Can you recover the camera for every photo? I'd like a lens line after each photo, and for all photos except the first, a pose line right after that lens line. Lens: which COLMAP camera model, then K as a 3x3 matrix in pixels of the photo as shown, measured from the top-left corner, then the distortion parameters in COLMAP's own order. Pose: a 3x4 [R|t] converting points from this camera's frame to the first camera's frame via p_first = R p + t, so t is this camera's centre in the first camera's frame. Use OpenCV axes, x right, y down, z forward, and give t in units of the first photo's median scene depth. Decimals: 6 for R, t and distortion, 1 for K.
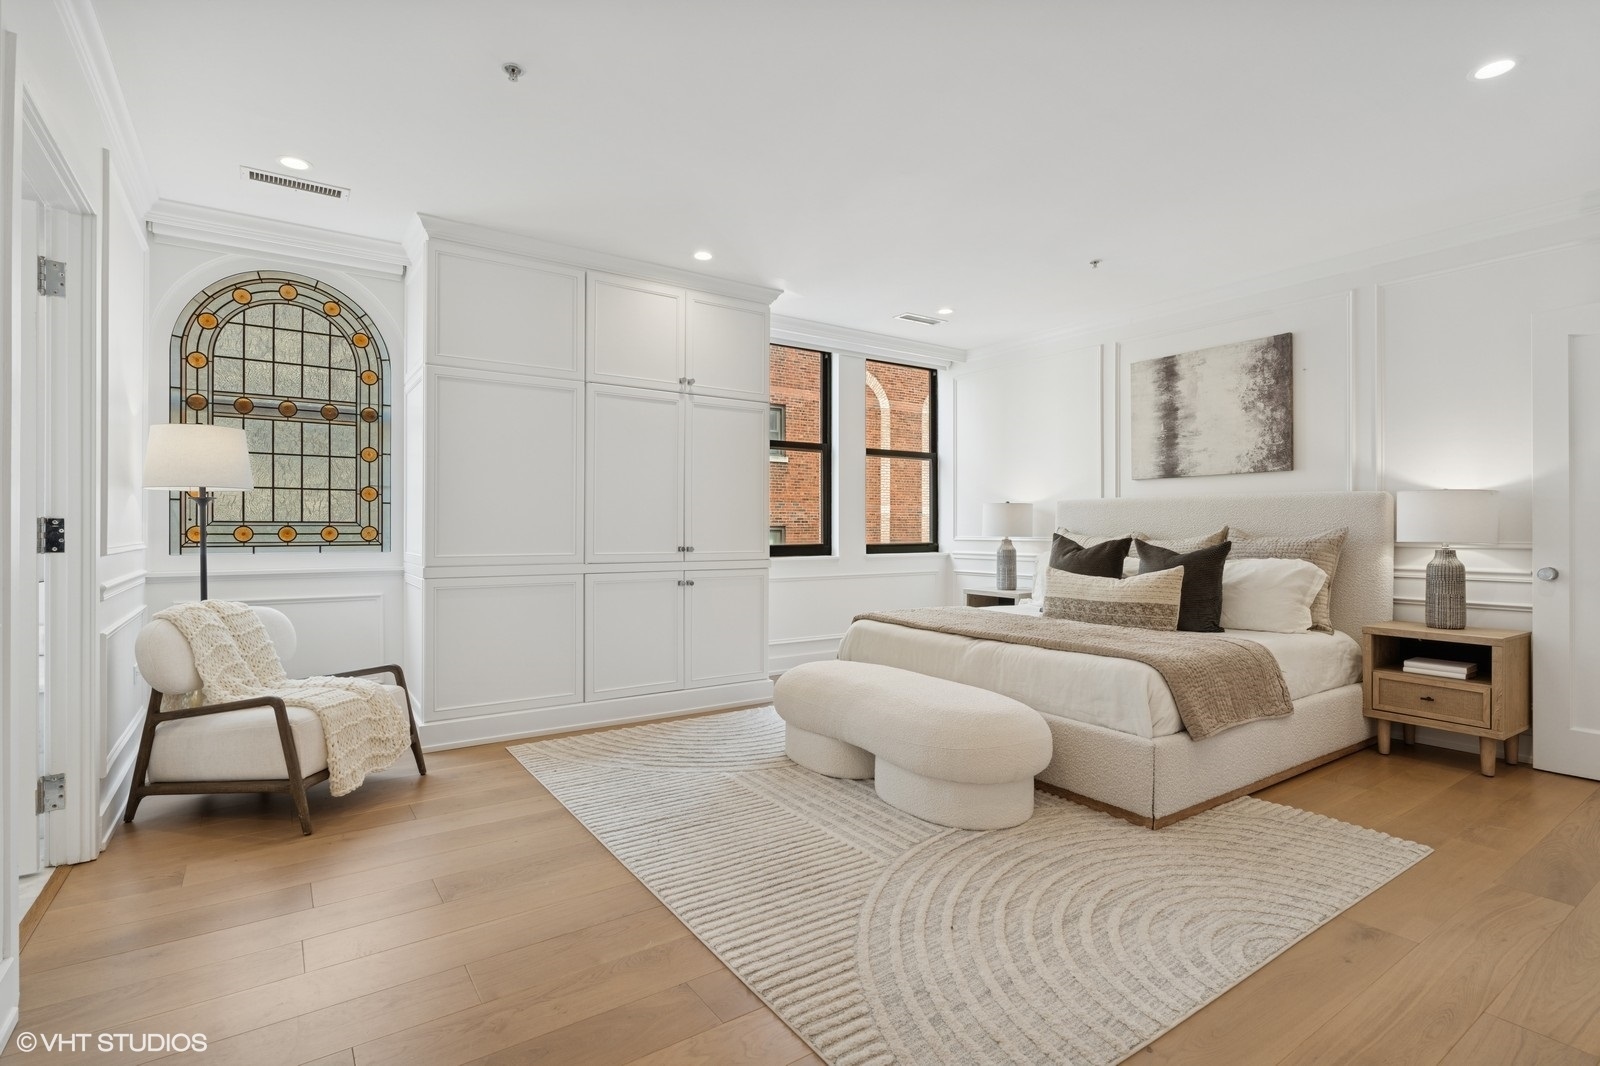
lens RADIAL K [[755.9, 0, 796.1], [0, 755.9, 526.8], [0, 0, 1]] dist [-0.001924, 0.000027]
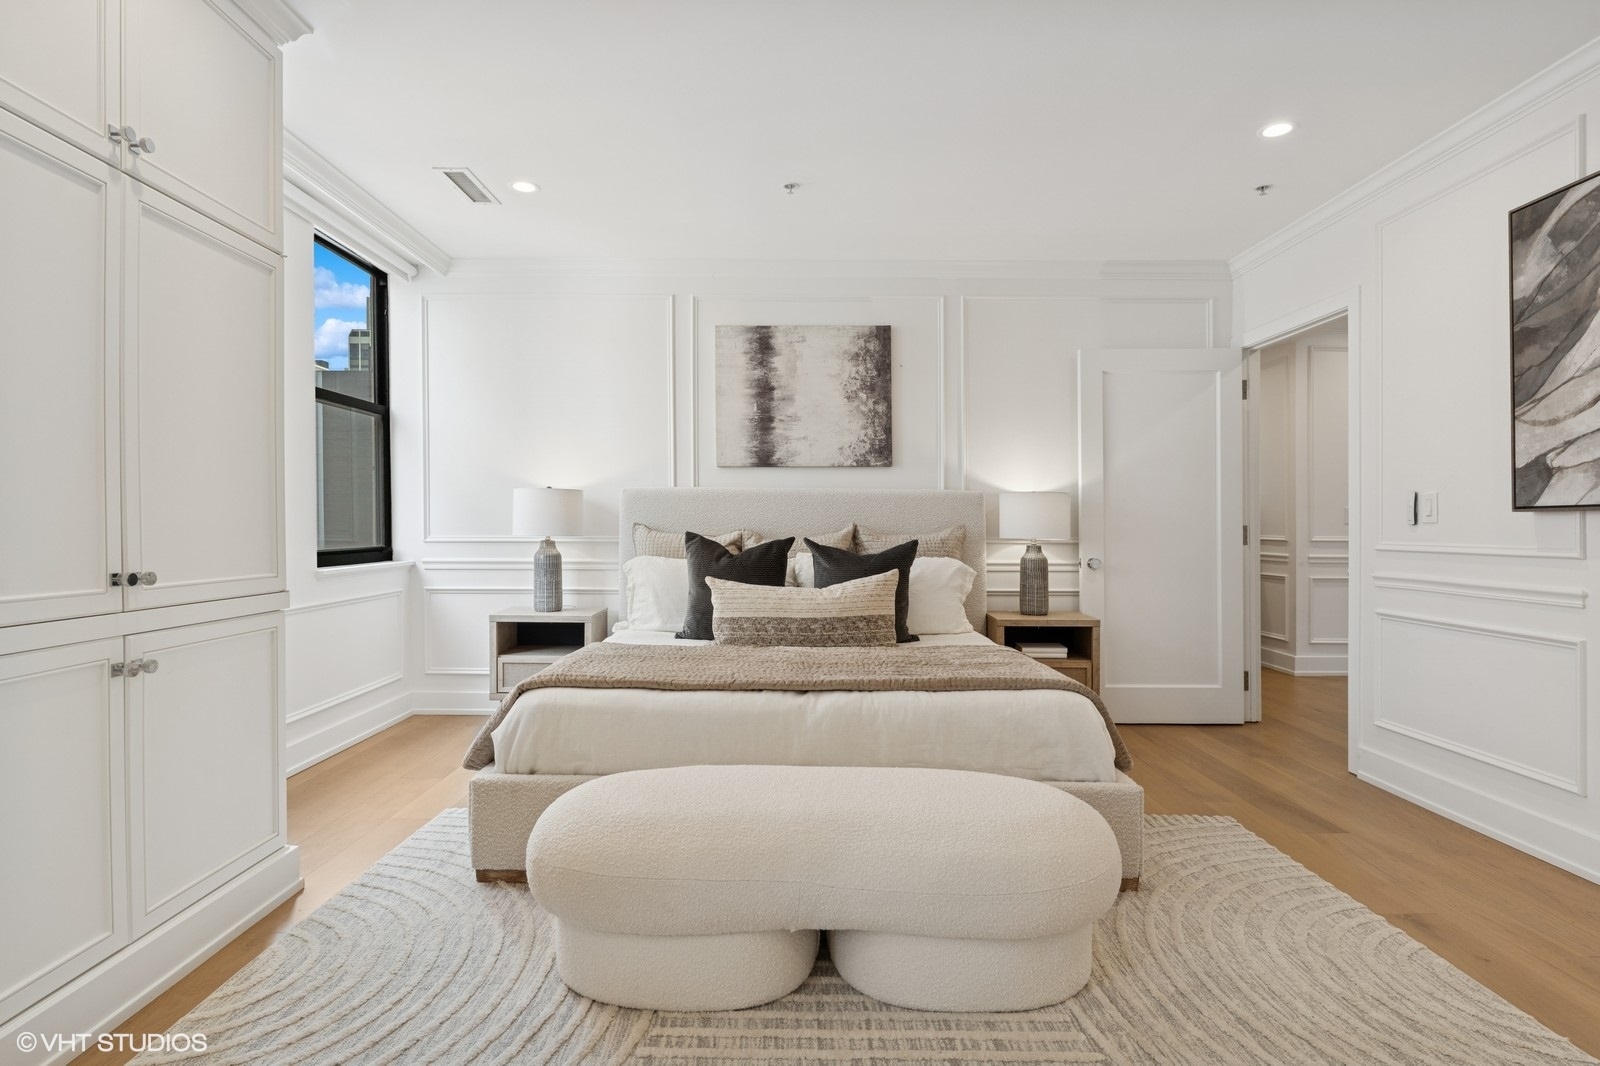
lens RADIAL K [[825.7, 0, 800.0], [0, 825.7, 533.0], [0, 0, 1]] dist [-0.002072, -0.000348]
pose [[0.573733, -0.007002, 0.819012, -0.287418], [-0.005505, 0.999908, 0.012405, -0.000961], [-0.819024, -0.011625, 0.573642, 0.471985]]
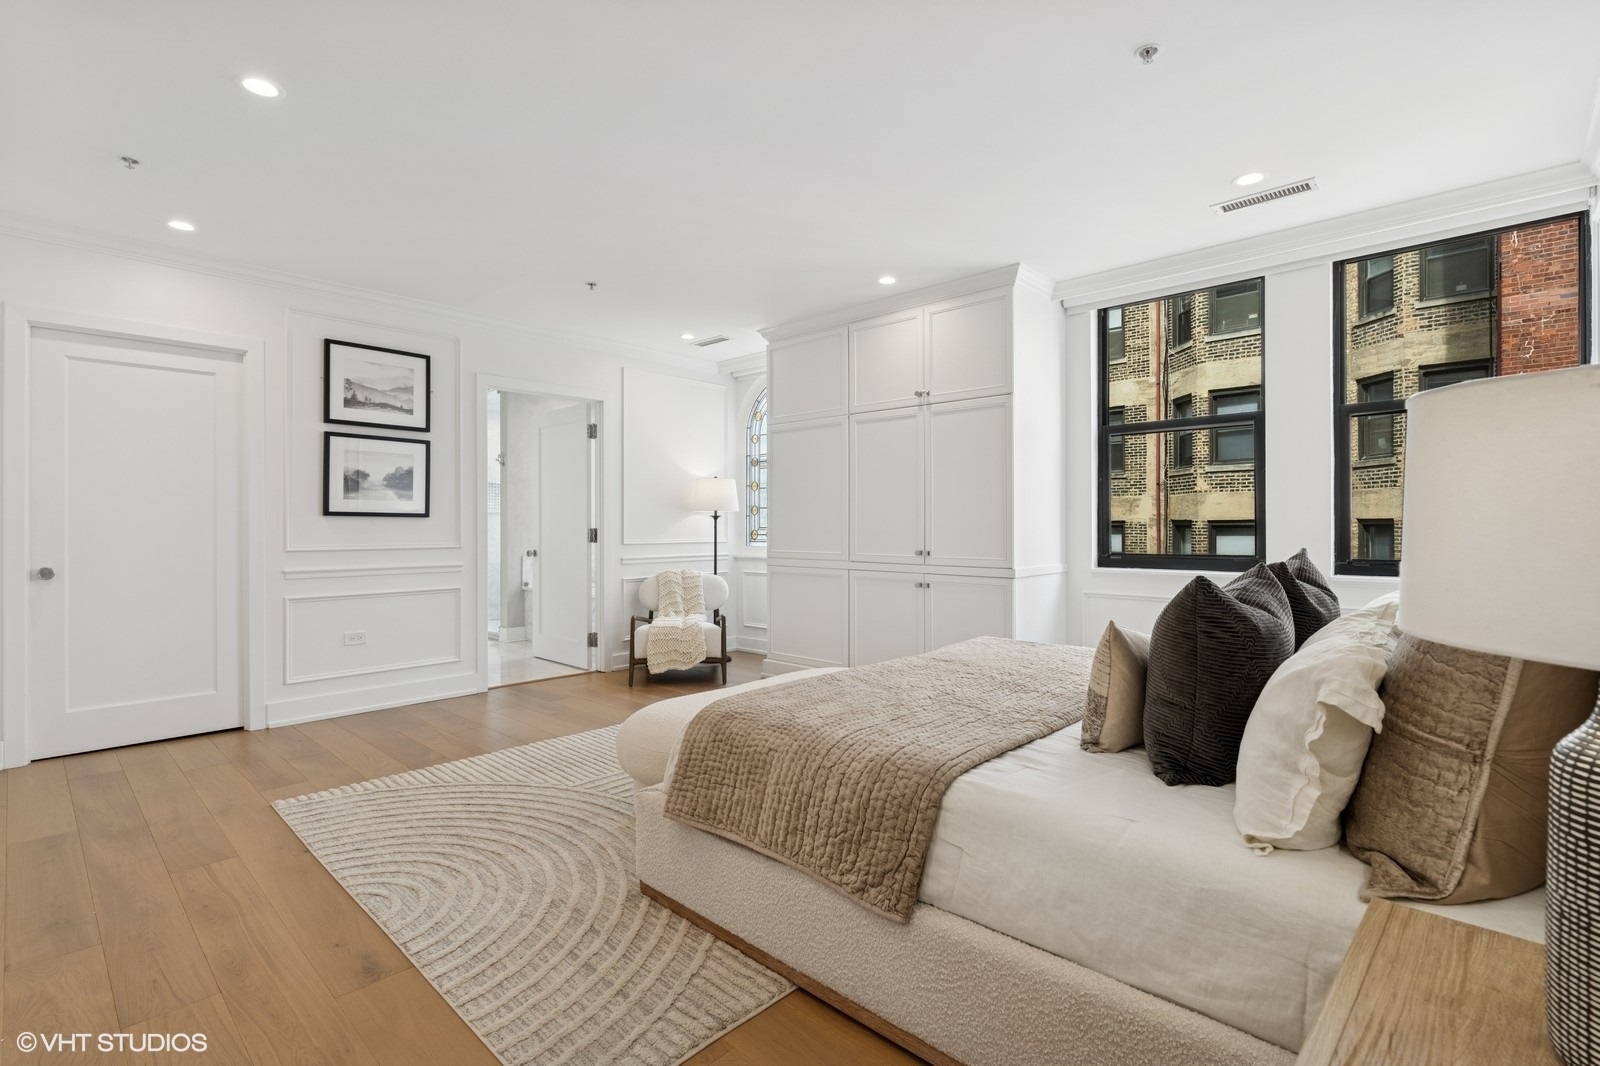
lens RADIAL K [[735.6, 0, 797.8], [0, 735.6, 524.6], [0, 0, 1]] dist [0.000895, 0.000240]
pose [[0.215644, -0.003618, -0.976465, 0.799131], [0.005728, 0.999981, -0.002440, -0.008374], [0.976455, -0.005067, 0.215661, 0.596070]]
